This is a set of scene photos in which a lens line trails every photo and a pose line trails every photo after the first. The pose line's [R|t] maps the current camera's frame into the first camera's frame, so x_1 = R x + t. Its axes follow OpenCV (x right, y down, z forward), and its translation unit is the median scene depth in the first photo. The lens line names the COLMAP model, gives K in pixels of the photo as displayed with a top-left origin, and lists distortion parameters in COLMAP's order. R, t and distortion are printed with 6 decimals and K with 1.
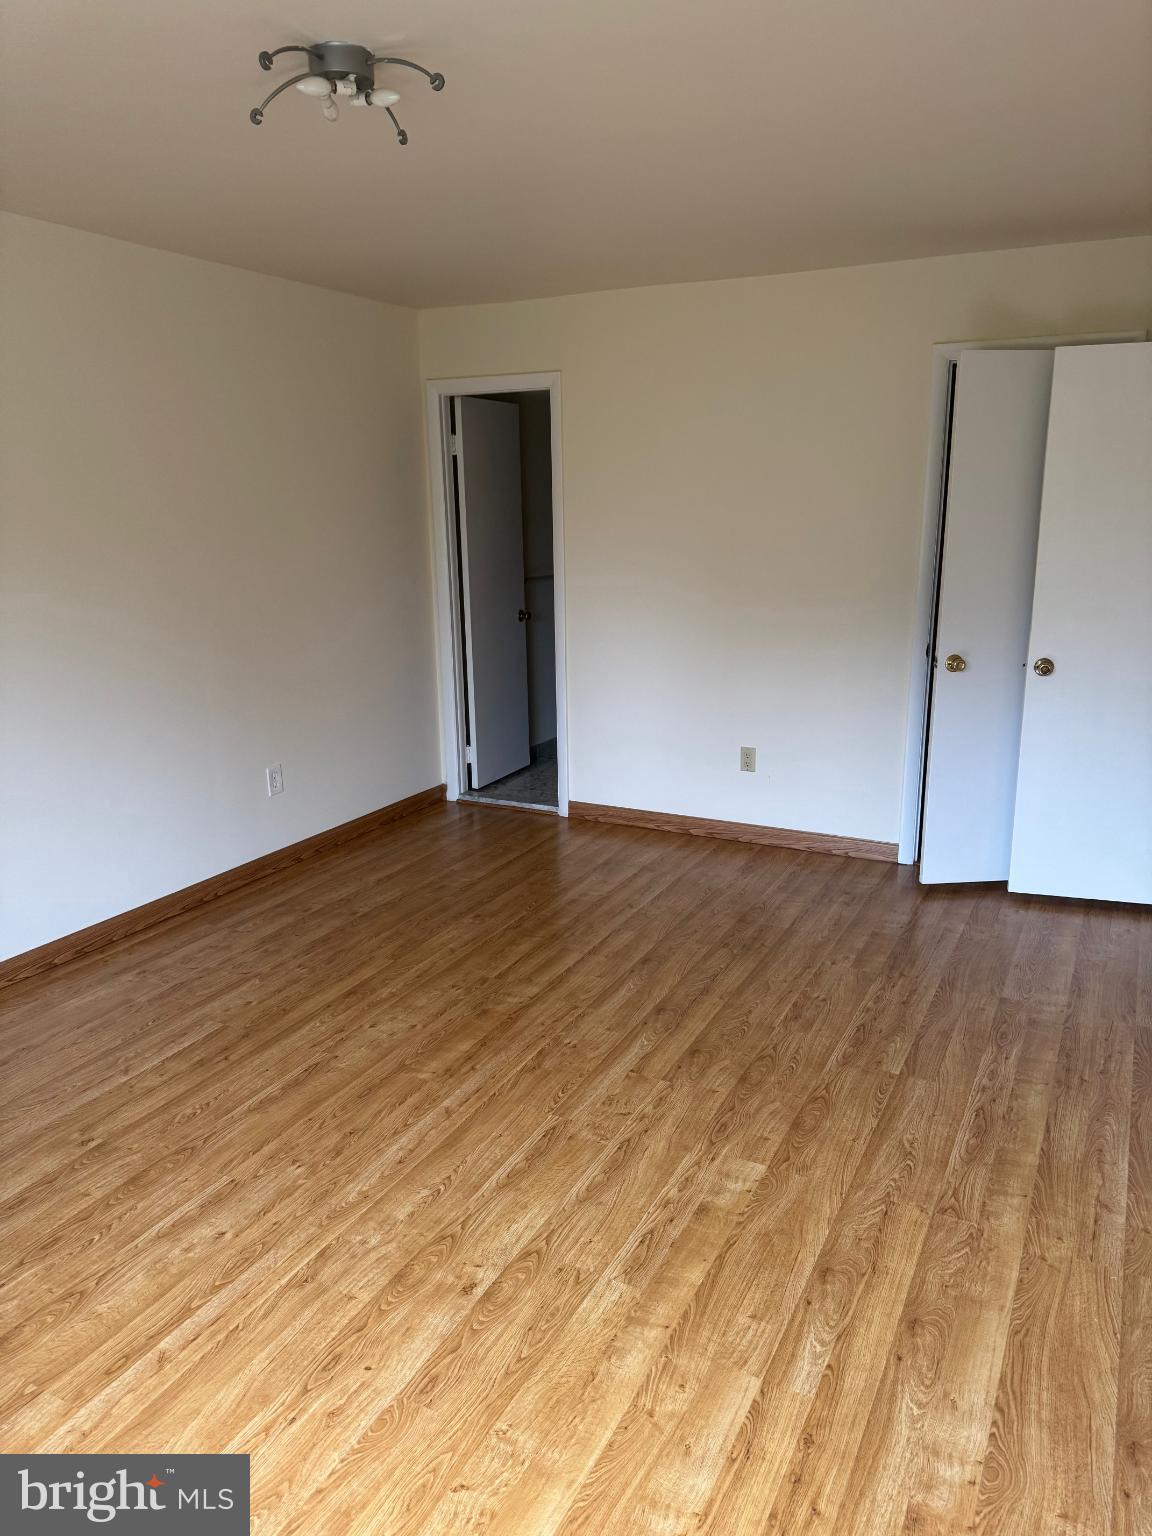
lens RADIAL K [[1070.8, 0, 606.0], [0, 1070.8, 768.4], [0, 0, 1]] dist [0.154967, -0.171495]
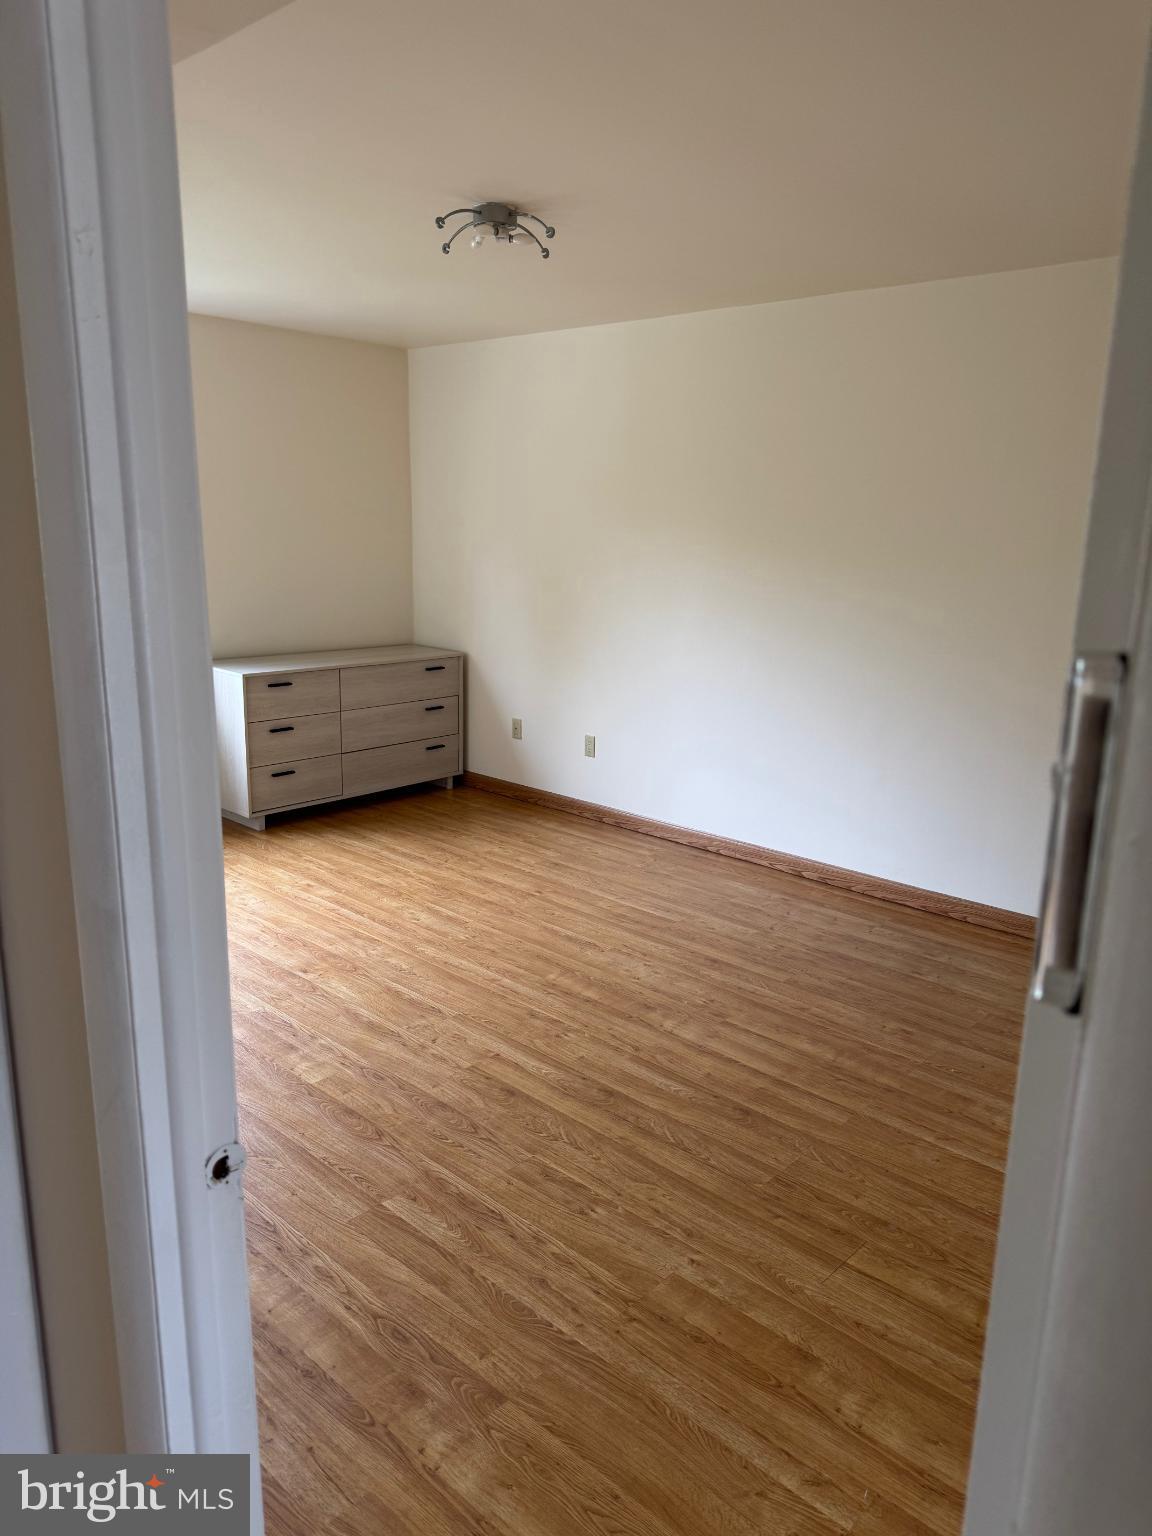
lens RADIAL K [[1070.8, 0, 606.0], [0, 1070.8, 768.4], [0, 0, 1]] dist [0.154967, -0.171495]
pose [[-0.263183, 0.226571, -0.937763, 0.898088], [-0.247615, 0.923605, 0.292644, -0.314193], [0.932428, 0.309223, -0.186975, 1.147320]]
